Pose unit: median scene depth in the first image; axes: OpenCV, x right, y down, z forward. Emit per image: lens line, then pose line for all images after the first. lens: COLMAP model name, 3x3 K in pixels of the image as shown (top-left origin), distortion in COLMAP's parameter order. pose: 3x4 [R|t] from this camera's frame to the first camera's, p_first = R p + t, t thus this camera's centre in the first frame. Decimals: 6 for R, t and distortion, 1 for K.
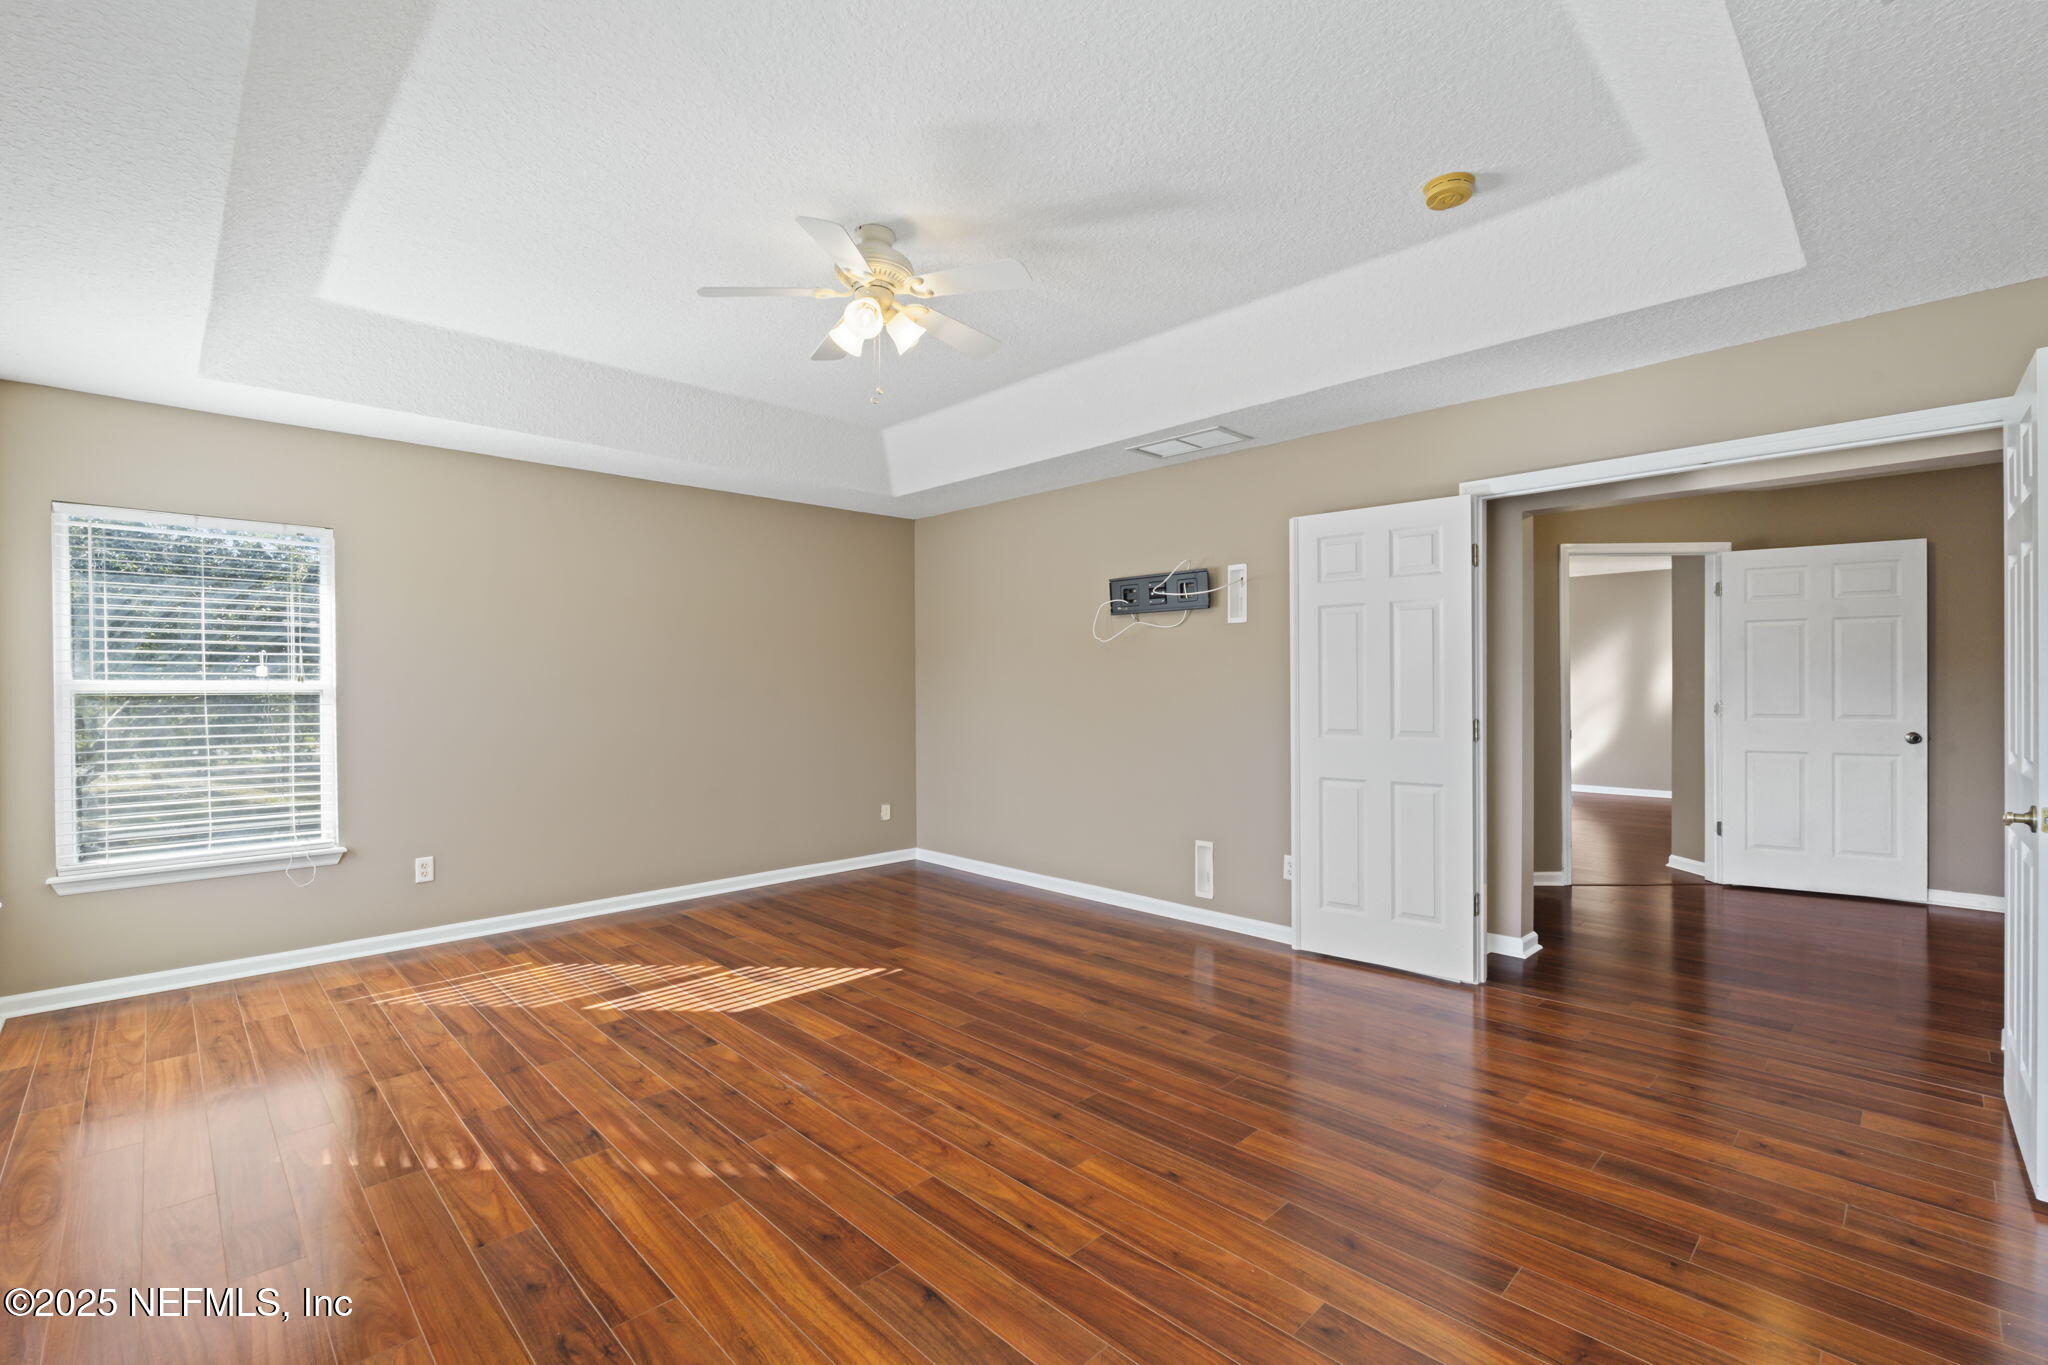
lens RADIAL K [[901.9, 0, 1031.1], [0, 901.9, 686.8], [0, 0, 1]] dist [-0.007039, -0.000380]
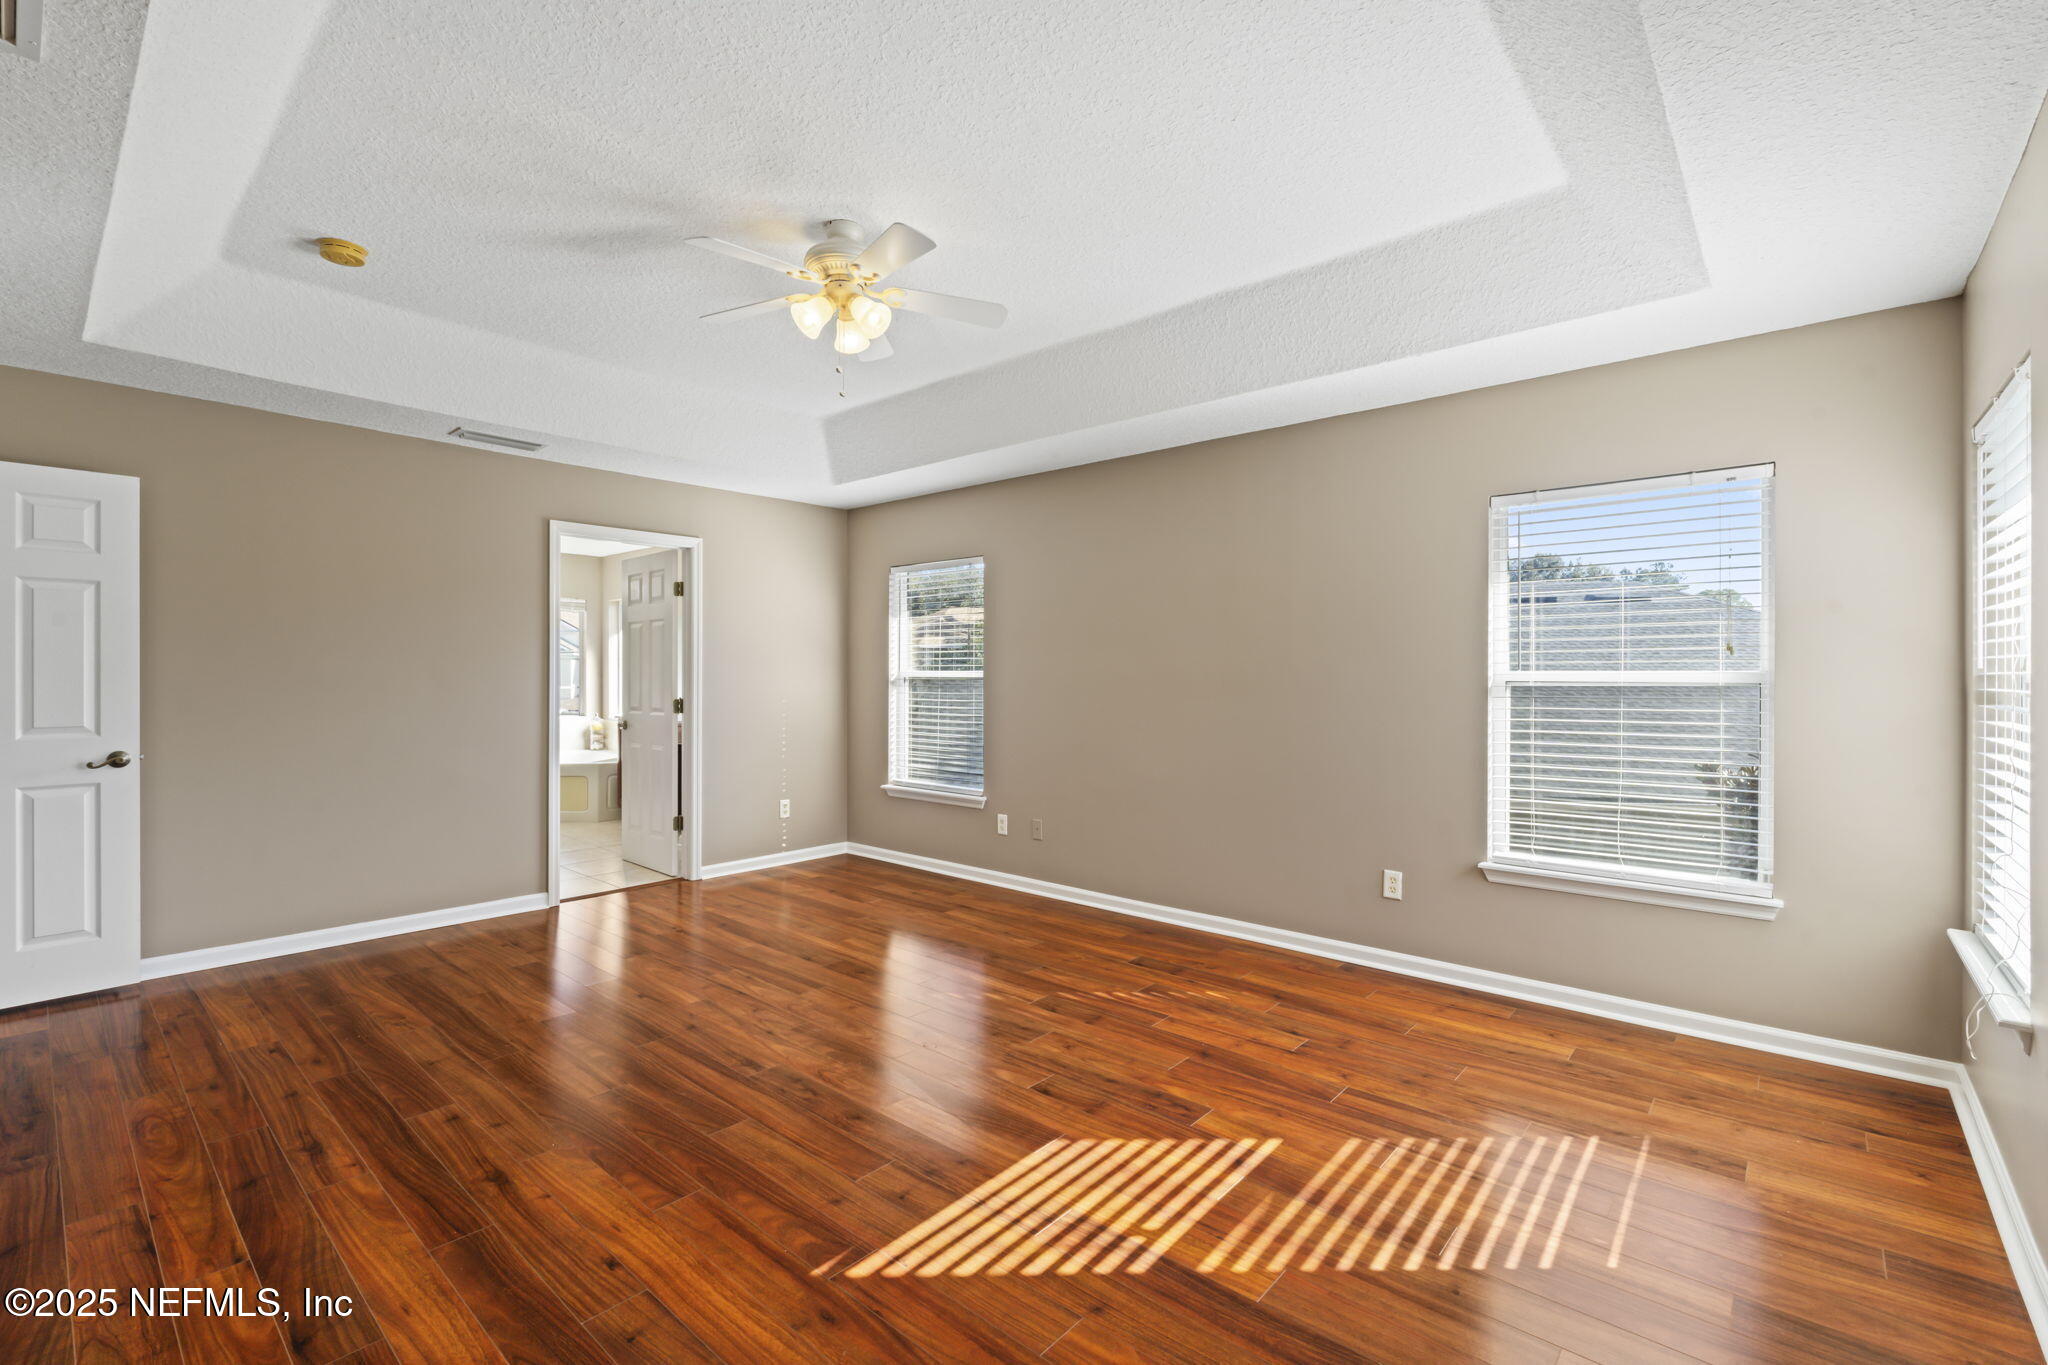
lens RADIAL K [[901.9, 0, 1031.1], [0, 901.9, 686.8], [0, 0, 1]] dist [-0.007039, -0.000380]
pose [[-0.997085, 0.002863, -0.076248, -0.254331], [0.001512, 0.999841, 0.017779, -0.006352], [0.076287, 0.017612, -0.996930, 1.679388]]
